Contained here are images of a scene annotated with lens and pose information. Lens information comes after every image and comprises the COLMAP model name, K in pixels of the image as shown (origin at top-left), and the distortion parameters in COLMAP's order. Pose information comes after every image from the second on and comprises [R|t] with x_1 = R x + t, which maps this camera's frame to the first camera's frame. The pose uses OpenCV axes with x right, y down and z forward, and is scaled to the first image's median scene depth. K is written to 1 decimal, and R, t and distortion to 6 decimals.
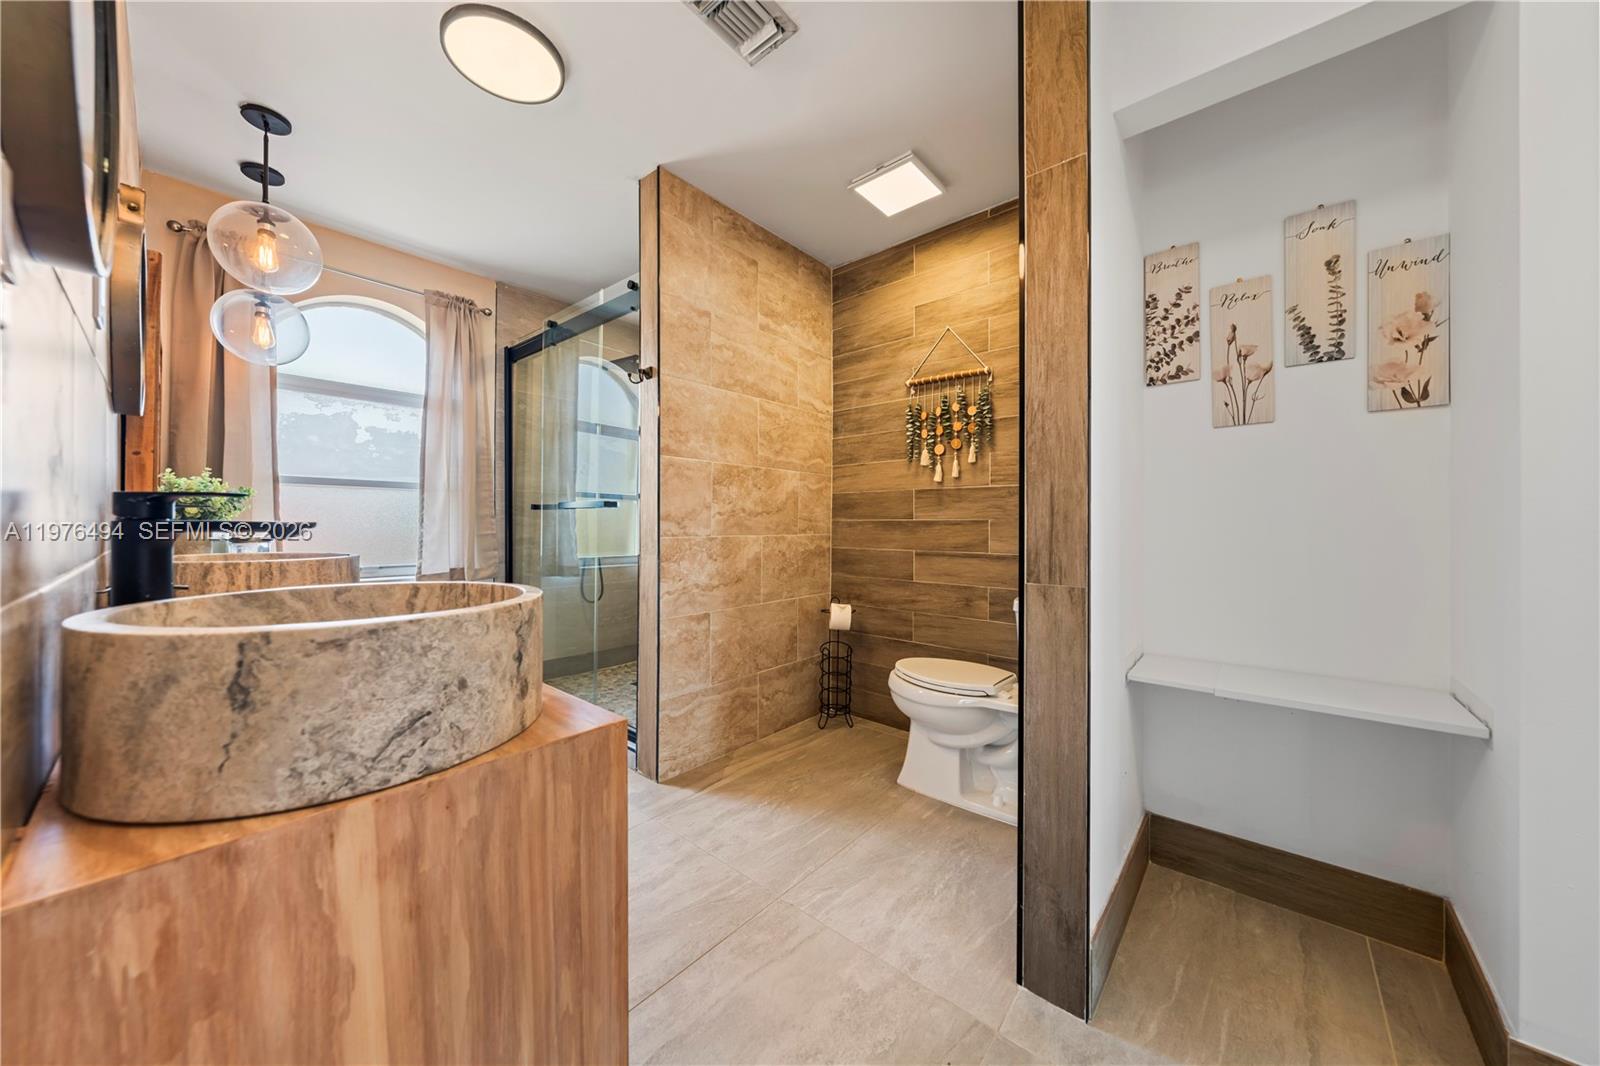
lens RADIAL K [[542.9, 0, 794.4], [0, 542.9, 525.3], [0, 0, 1]] dist [-0.006657, 0.001116]
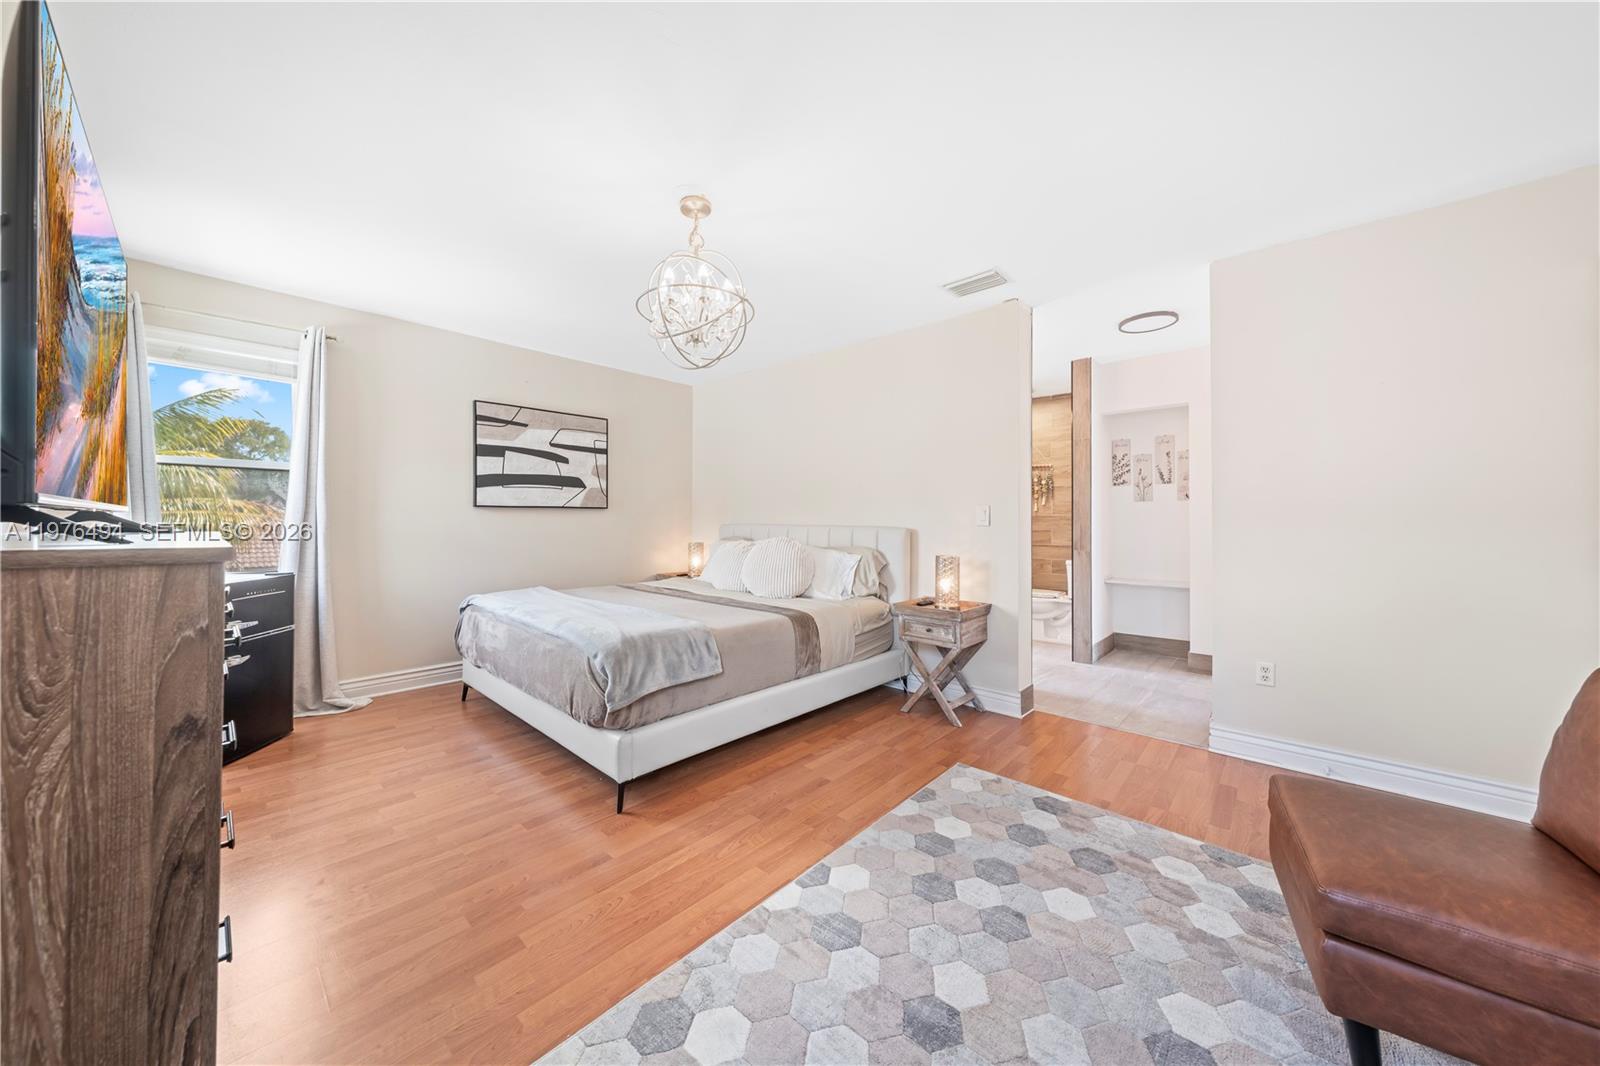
lens RADIAL K [[542.9, 0, 801.4], [0, 542.9, 522.5], [0, 0, 1]] dist [-0.006657, 0.001116]
pose [[0.999828, -0.002235, -0.018394, -0.694481], [0.002239, 0.999997, 0.000153, -0.046811], [0.018394, -0.000194, 0.999831, -1.389012]]
